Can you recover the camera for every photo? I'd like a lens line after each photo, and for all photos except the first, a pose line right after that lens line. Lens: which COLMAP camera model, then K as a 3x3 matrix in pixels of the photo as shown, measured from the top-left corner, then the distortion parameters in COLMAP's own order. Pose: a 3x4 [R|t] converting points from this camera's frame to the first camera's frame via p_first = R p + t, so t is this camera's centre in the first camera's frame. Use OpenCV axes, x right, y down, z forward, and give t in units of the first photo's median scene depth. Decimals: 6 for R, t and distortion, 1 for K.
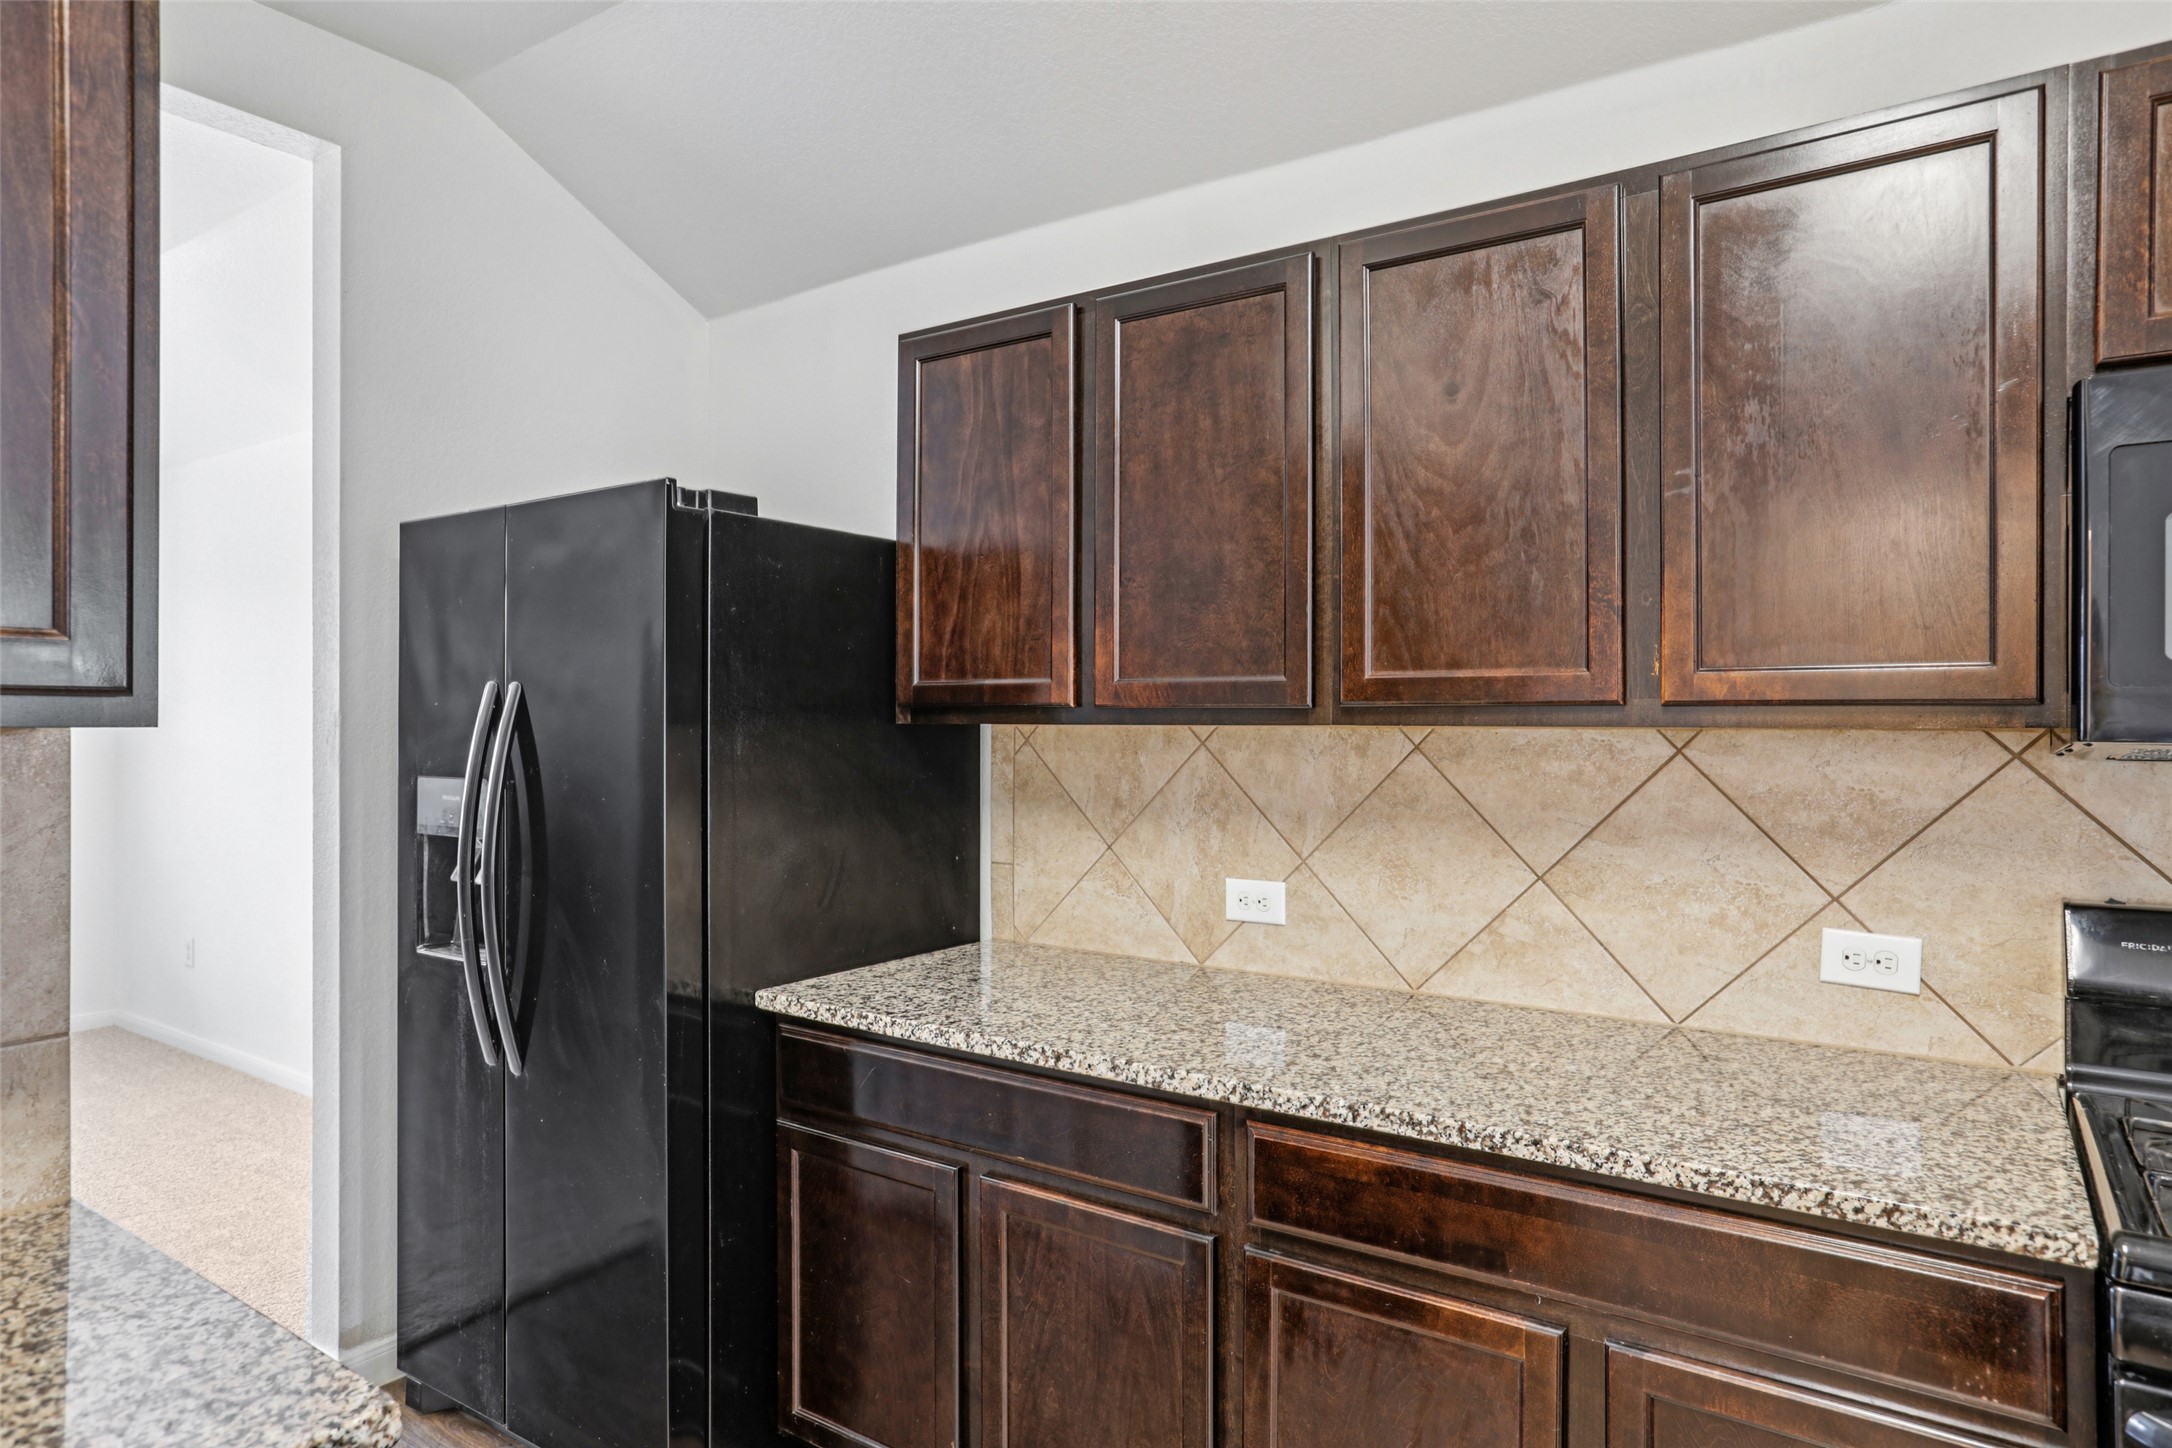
lens RADIAL K [[1275.8, 0, 1073.9], [0, 1275.8, 718.5], [0, 0, 1]] dist [-0.019219, 0.005500]
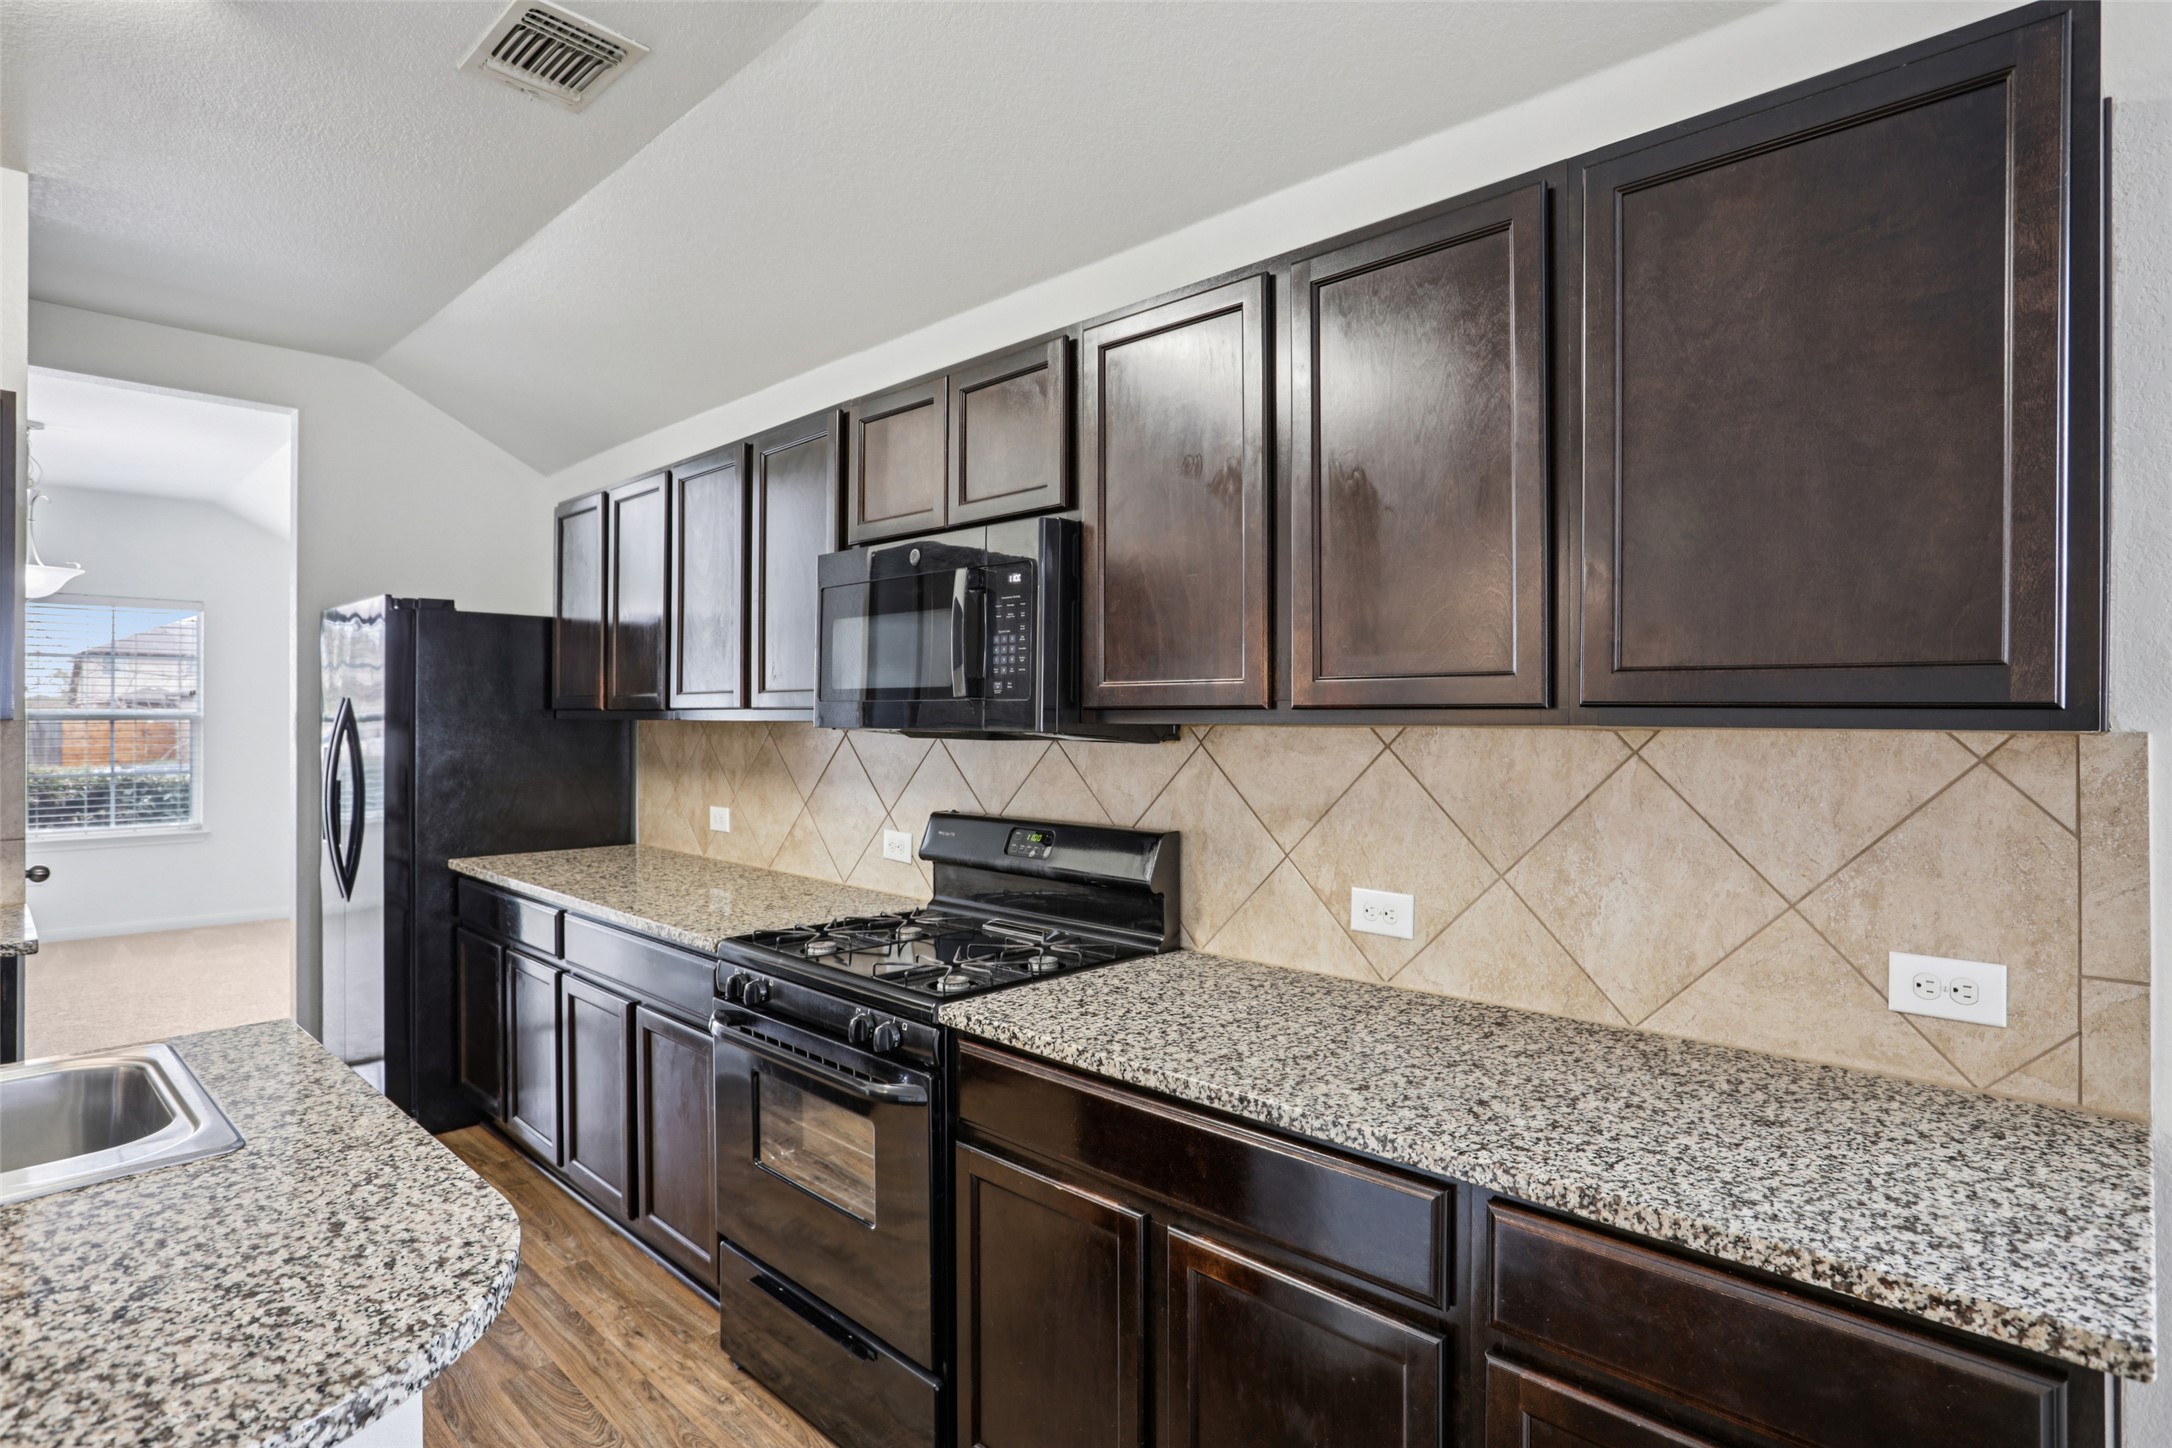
lens RADIAL K [[1106.6, 0, 1069.3], [0, 1106.6, 723.4], [0, 0, 1]] dist [-0.037604, 0.011173]
pose [[0.987465, 0.002514, -0.157816, 0.924343], [-0.001732, 0.999986, 0.005092, 0.000732], [0.157827, -0.004755, 0.987455, -0.465209]]
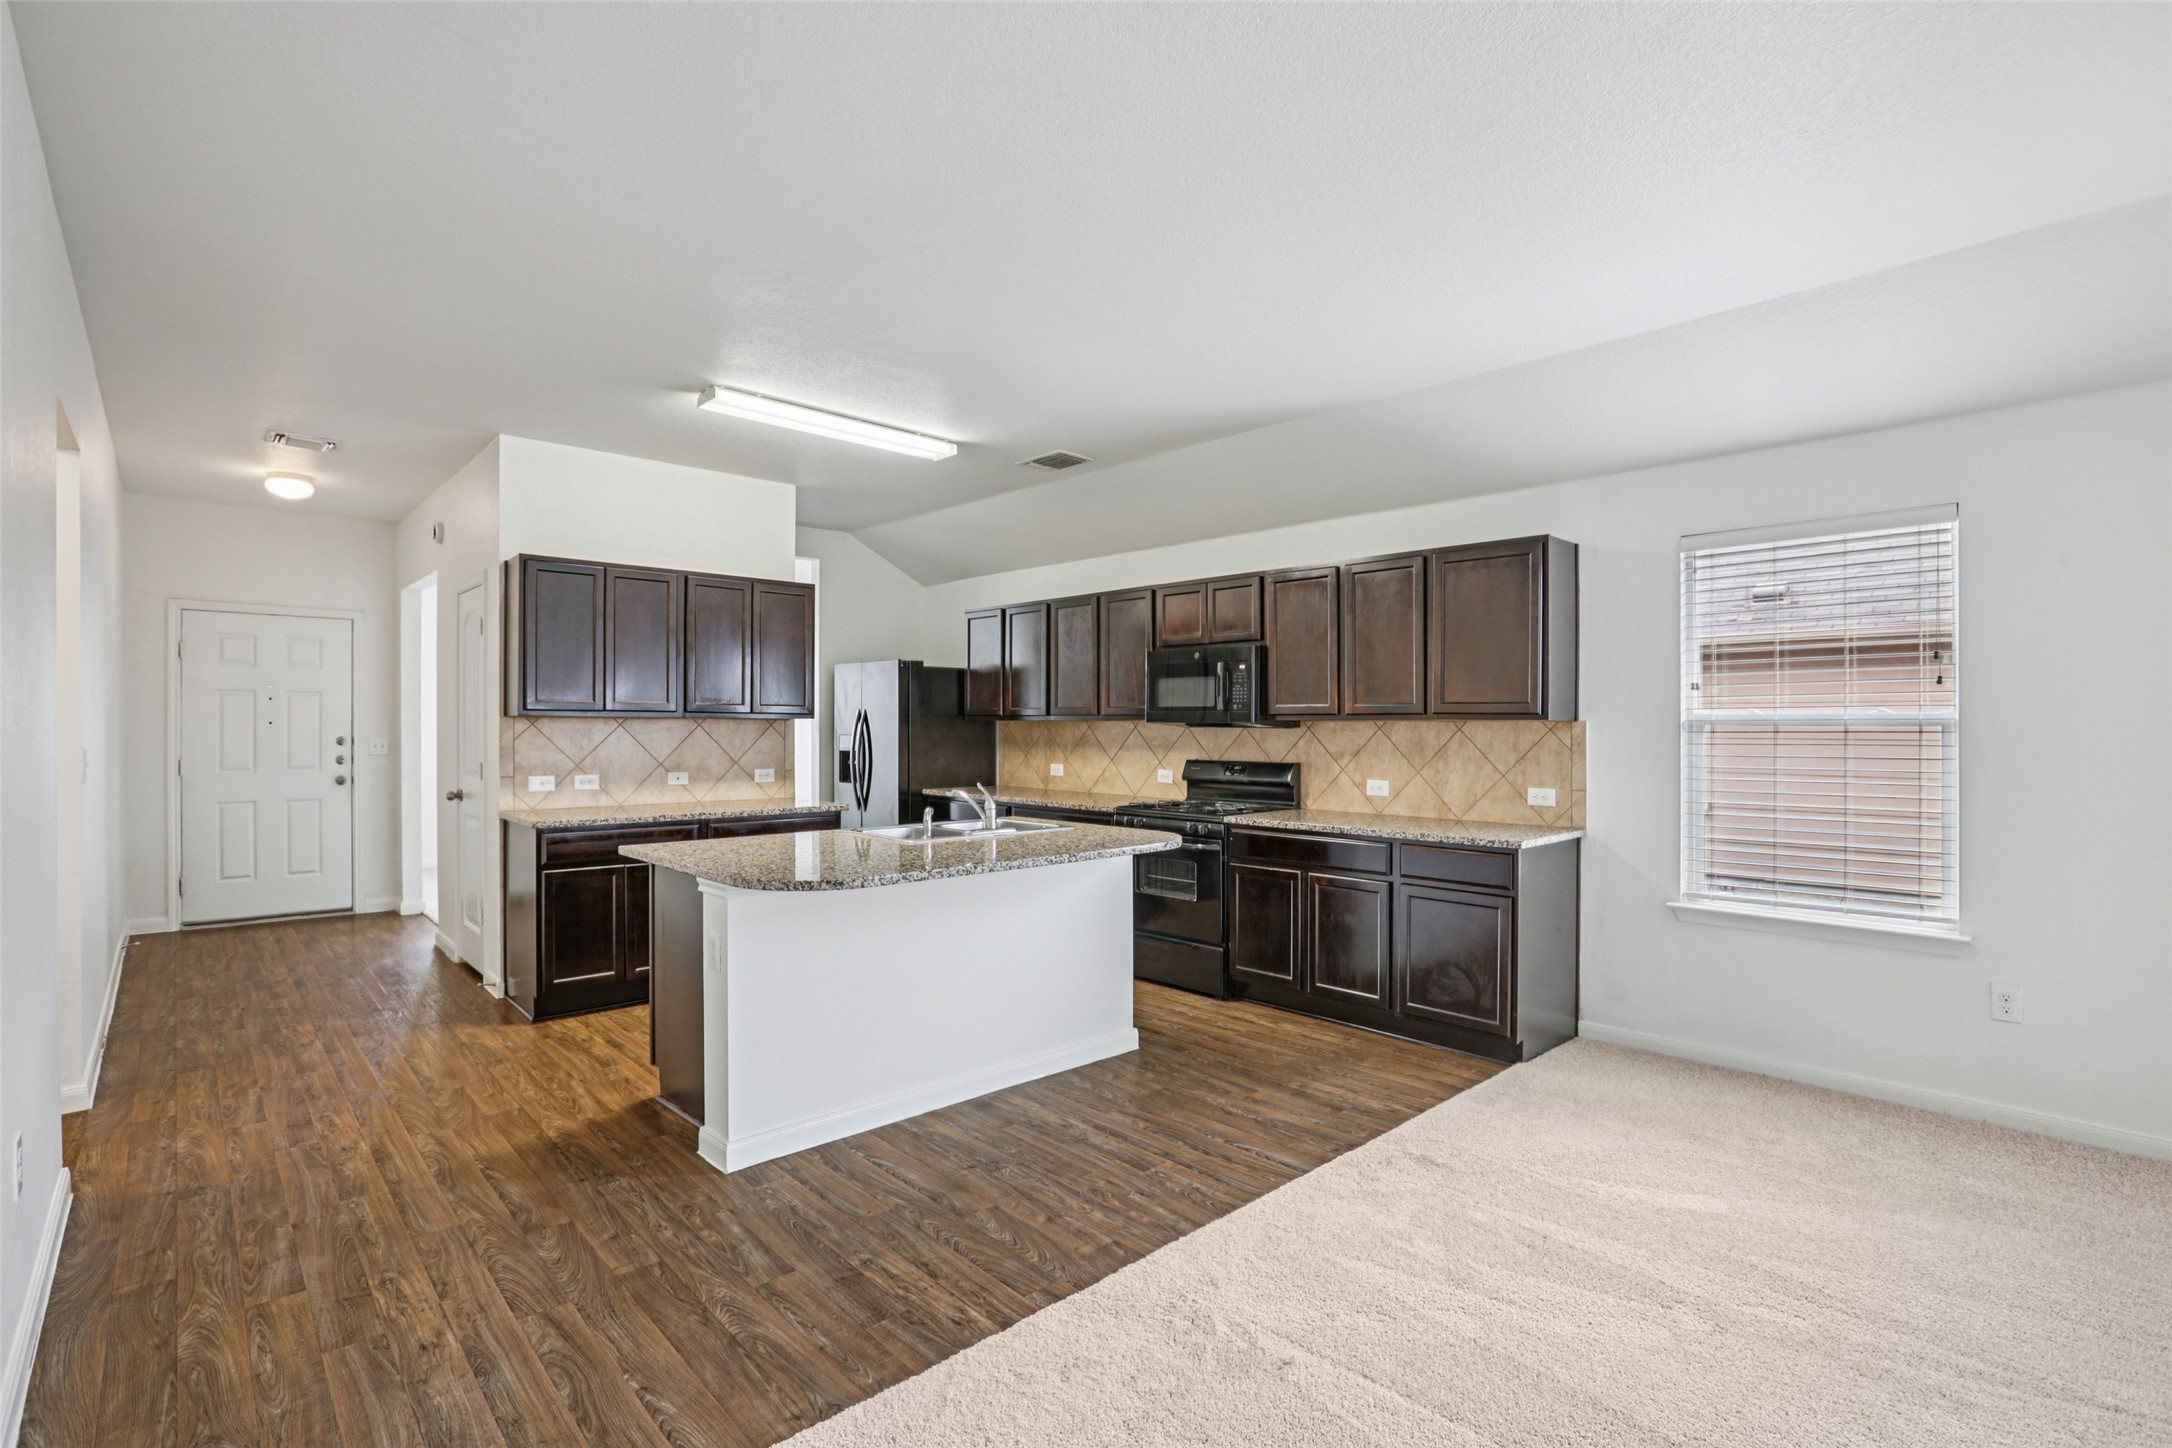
lens RADIAL K [[1009.6, 0, 1064.0], [0, 1009.6, 729.0], [0, 0, 1]] dist [-0.040830, 0.011053]
pose [[0.976012, 0.003254, -0.217693, 0.836598], [-0.002001, 0.999980, 0.005977, 0.012298], [0.217708, -0.005398, 0.975999, -1.898073]]
